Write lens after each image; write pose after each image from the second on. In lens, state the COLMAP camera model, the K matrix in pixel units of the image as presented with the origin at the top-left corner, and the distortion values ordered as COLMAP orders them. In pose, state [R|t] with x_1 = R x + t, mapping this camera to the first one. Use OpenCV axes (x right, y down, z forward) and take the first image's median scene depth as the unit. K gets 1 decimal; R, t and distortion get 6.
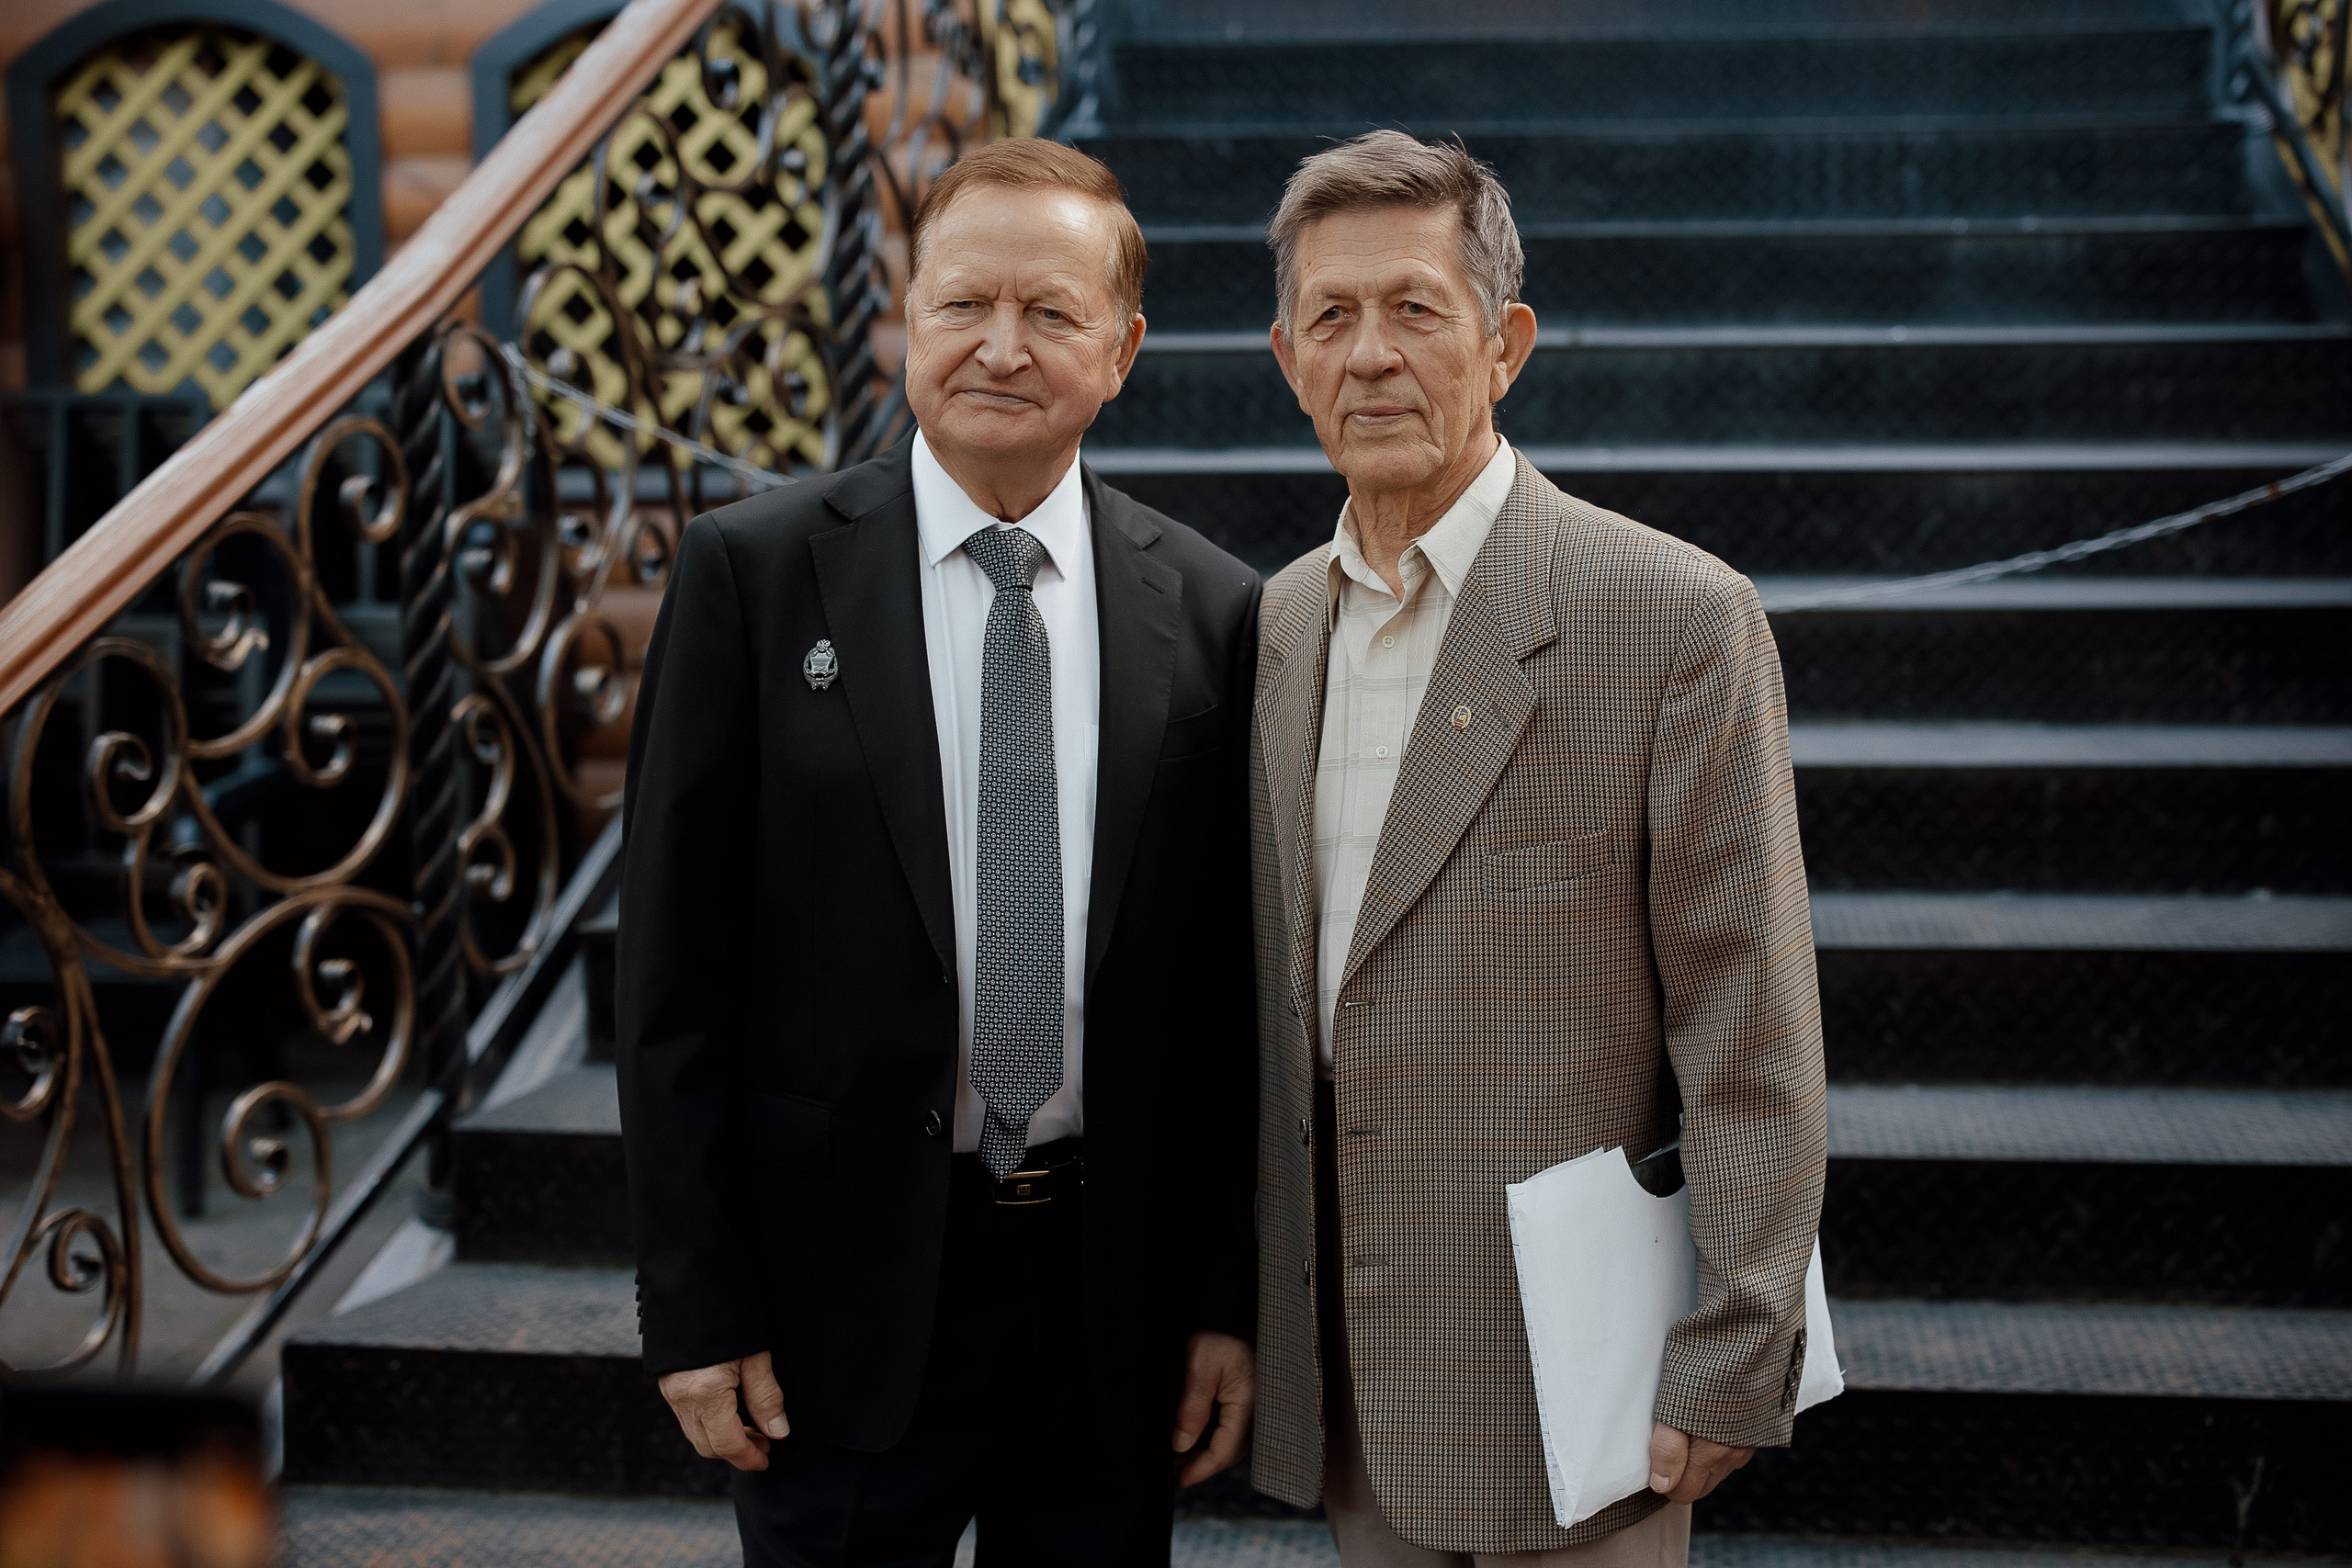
lens RADIAL K [[3432.8, 0, 1201.7], [0, 3432.8, 771.2], [0, 0, 1]] dist [-0.036861, 0.000000]
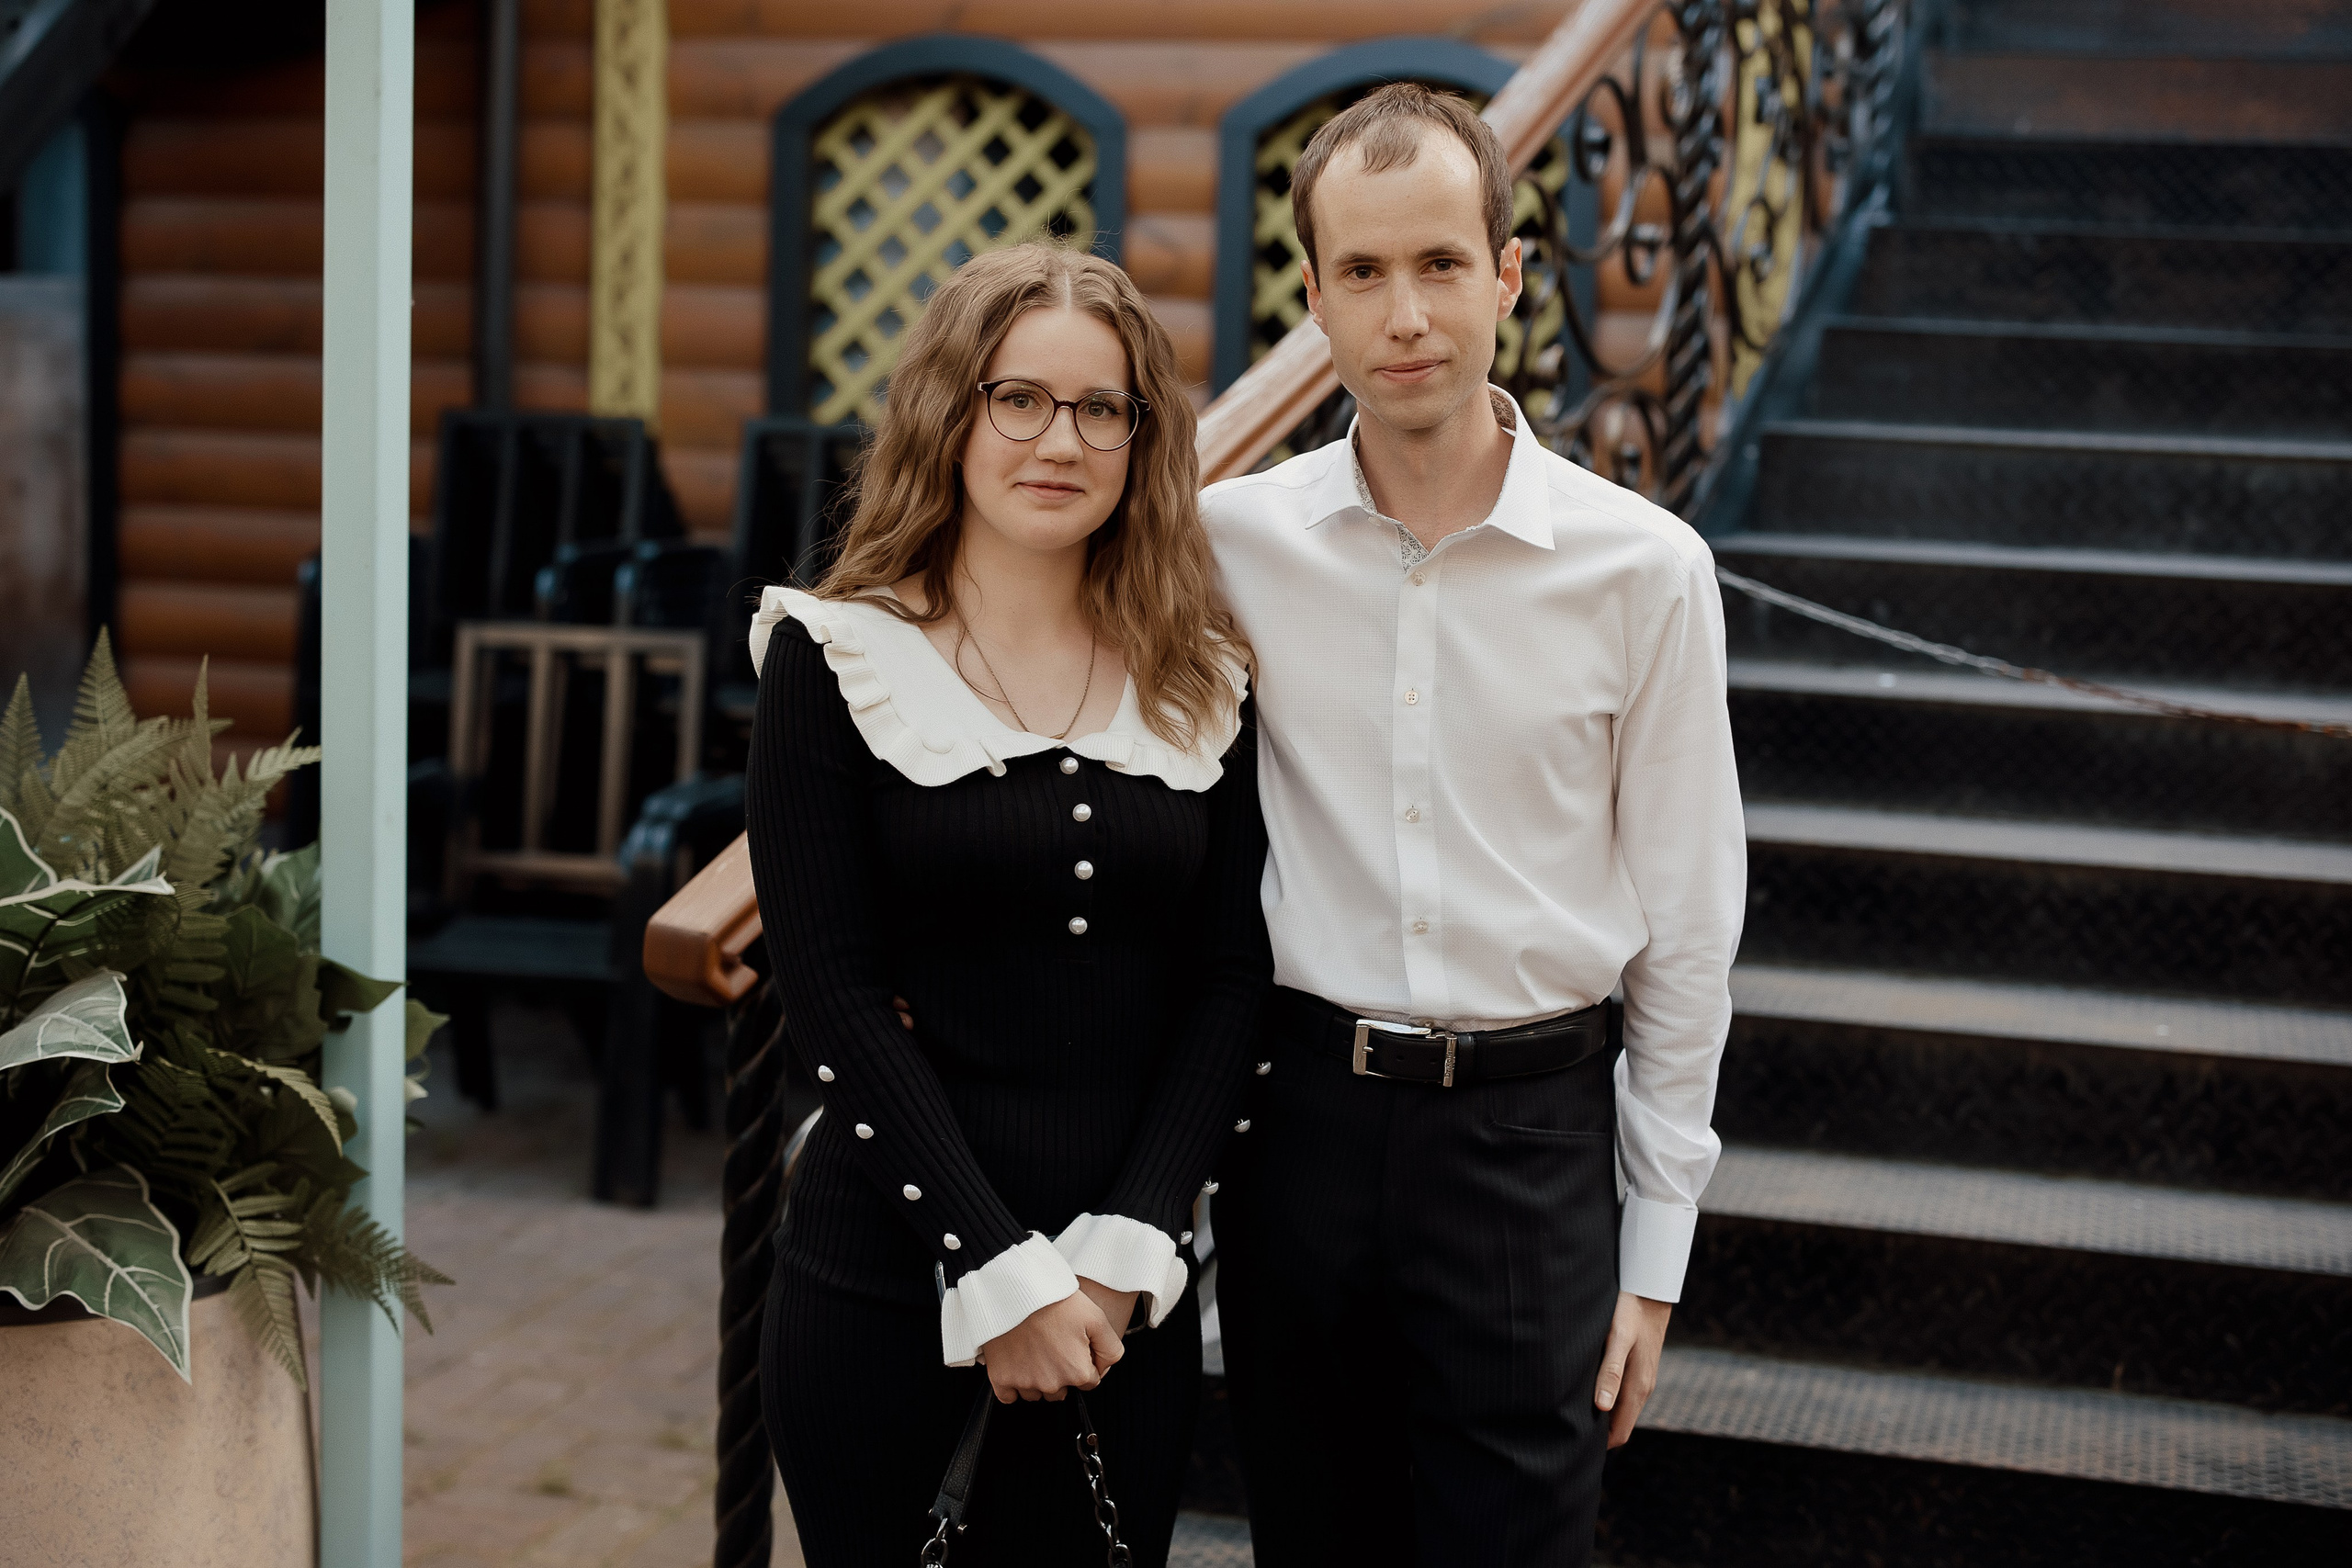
lens RADIAL K [[3432.8, 0, 1197.2], [0, 3432.8, 737.6], [0, 0, 1]] dist [-0.036861, 0.000000]
pose [[0.987636, 0.066565, -0.141927, -0.083851], [-0.071209, 0.997072, -0.027886, 0.005653], [0.139655, 0.037647, 0.989484, -0.007440]]
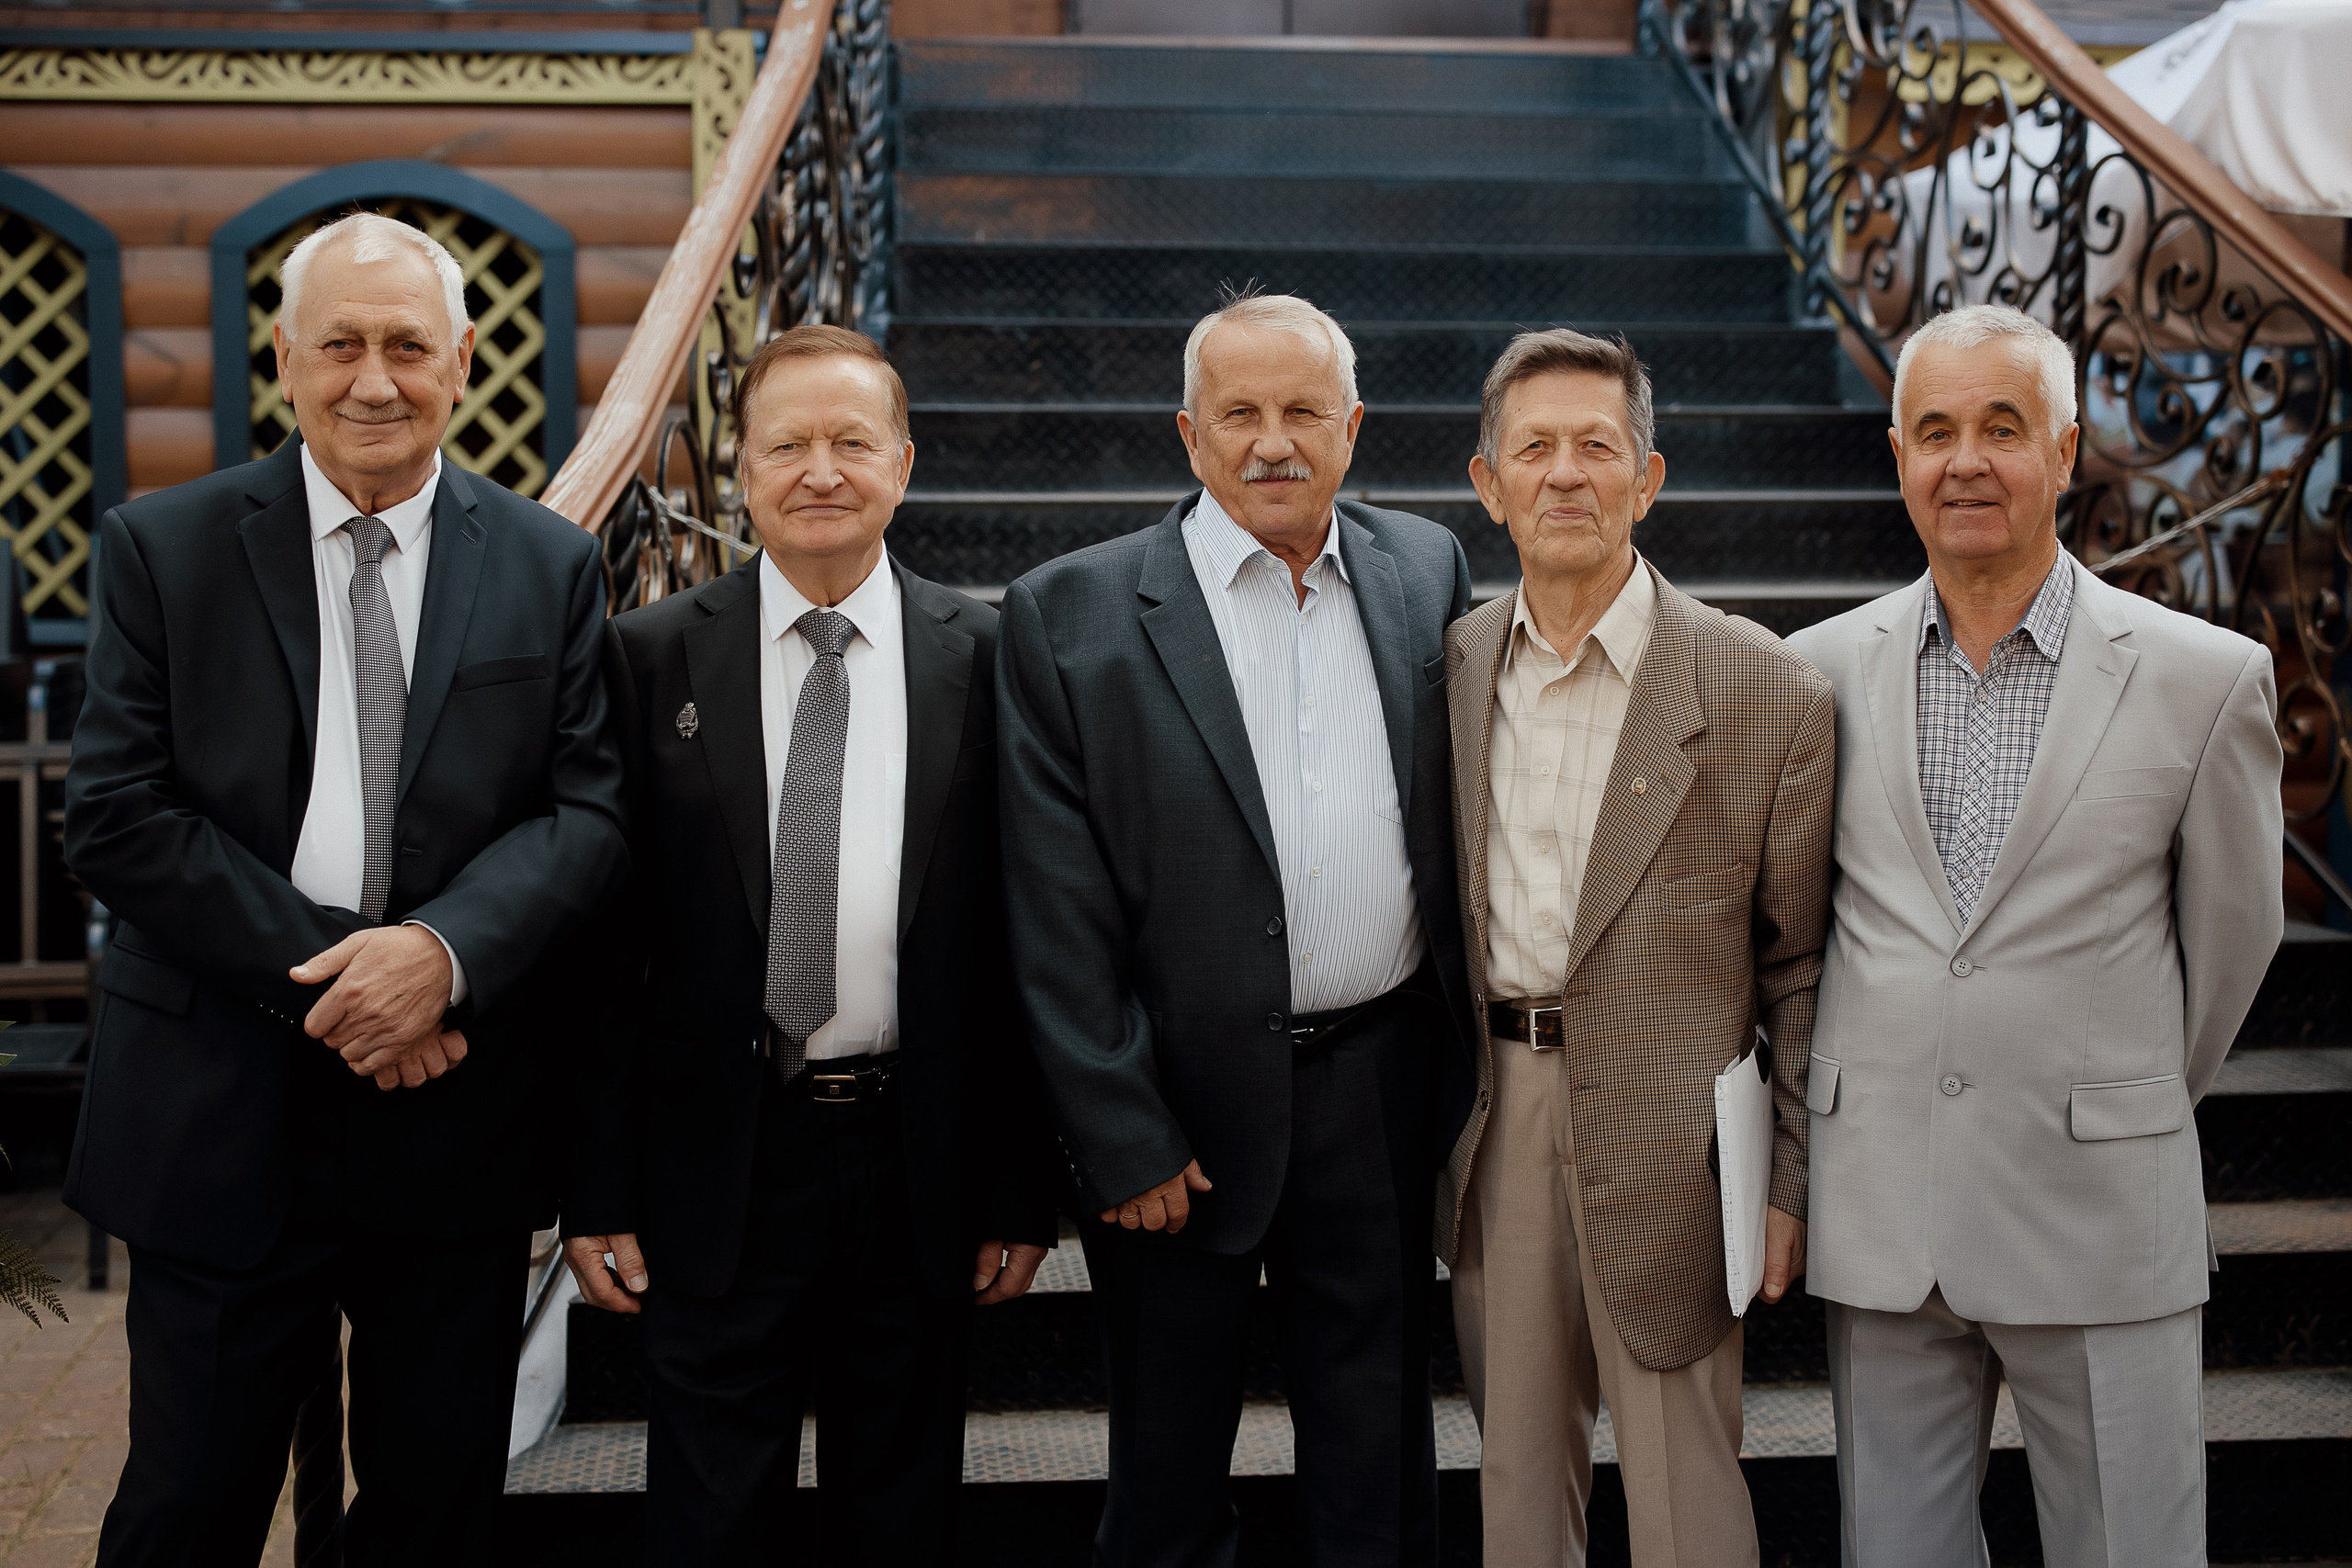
lens RADIAL K [[3432.8, 0, 1162.0], [0, 3432.8, 751.2], [0, 0, 1]] dist [-0.036861, 0.000000]
pose [[0.972665, -0.006578, 0.232122, -0.230016], [0.020965, 0.998004, -0.059569, 0.034512], [-0.231266, 0.062807, 0.970861, -0.157447]]
